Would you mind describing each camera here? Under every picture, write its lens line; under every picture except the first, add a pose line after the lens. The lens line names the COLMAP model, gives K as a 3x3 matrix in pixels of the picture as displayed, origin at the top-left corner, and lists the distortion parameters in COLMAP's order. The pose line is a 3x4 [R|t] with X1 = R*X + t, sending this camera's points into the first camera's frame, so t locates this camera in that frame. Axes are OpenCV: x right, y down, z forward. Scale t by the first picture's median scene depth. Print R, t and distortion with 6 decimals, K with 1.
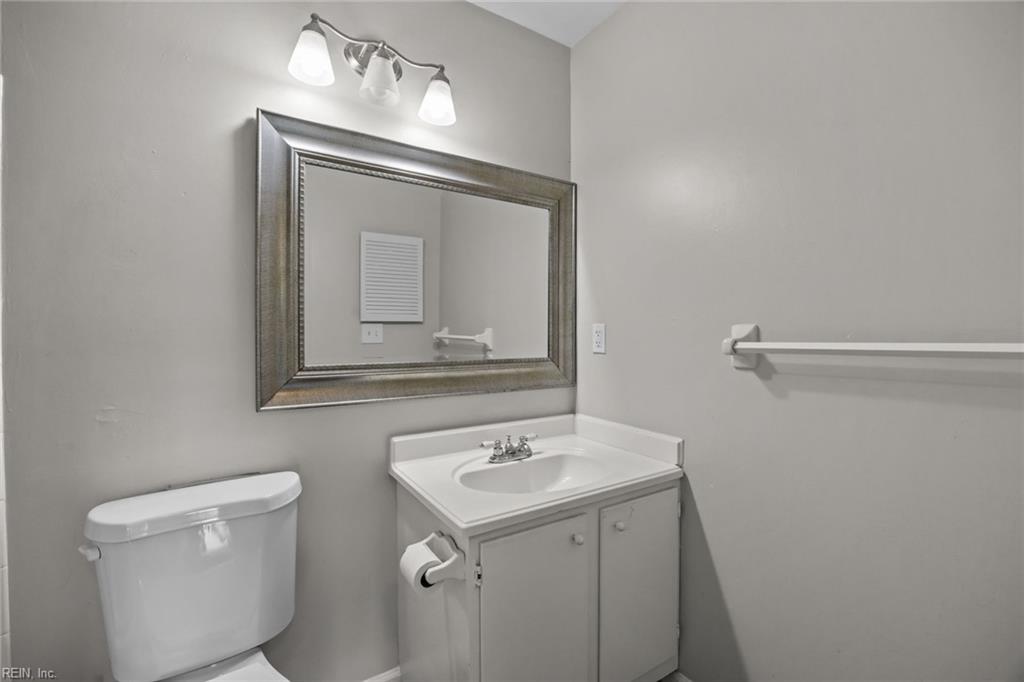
lens RADIAL K [[445.3, 0, 516.1], [0, 445.3, 338.0], [0, 0, 1]] dist [-0.017511, 0.000373]
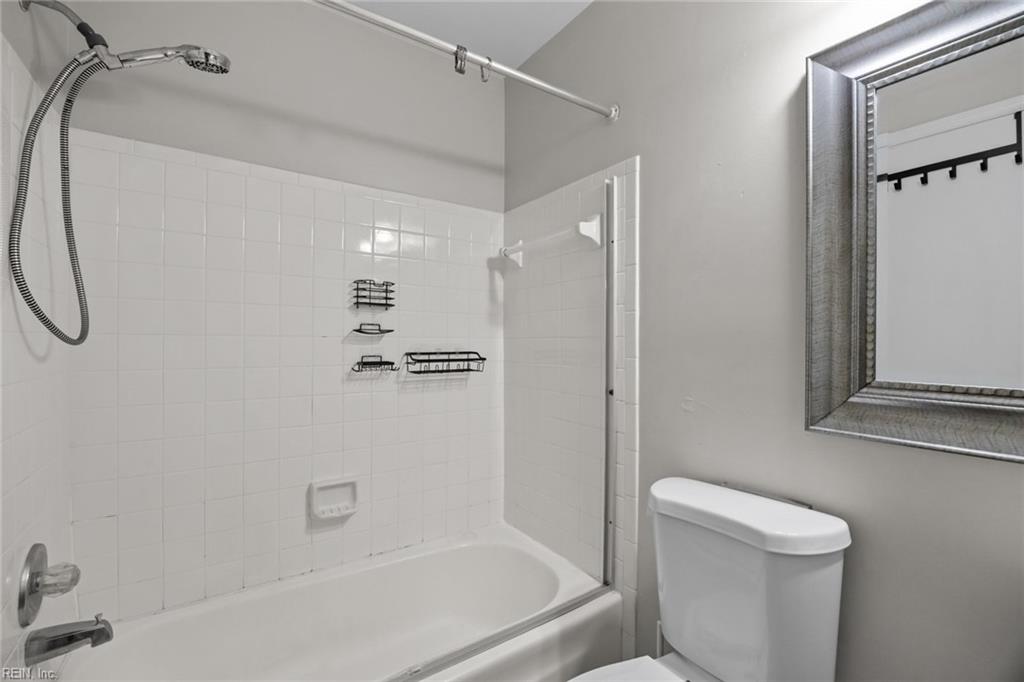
lens RADIAL K [[445.3, 0, 516.1], [0, 445.3, 338.0], [0, 0, 1]] dist [-0.017511, 0.000373]
pose [[0.016870, 0.006587, -0.999836, 0.218430], [-0.000868, 0.999978, 0.006573, -0.007955], [0.999857, 0.000757, 0.016875, 0.447272]]
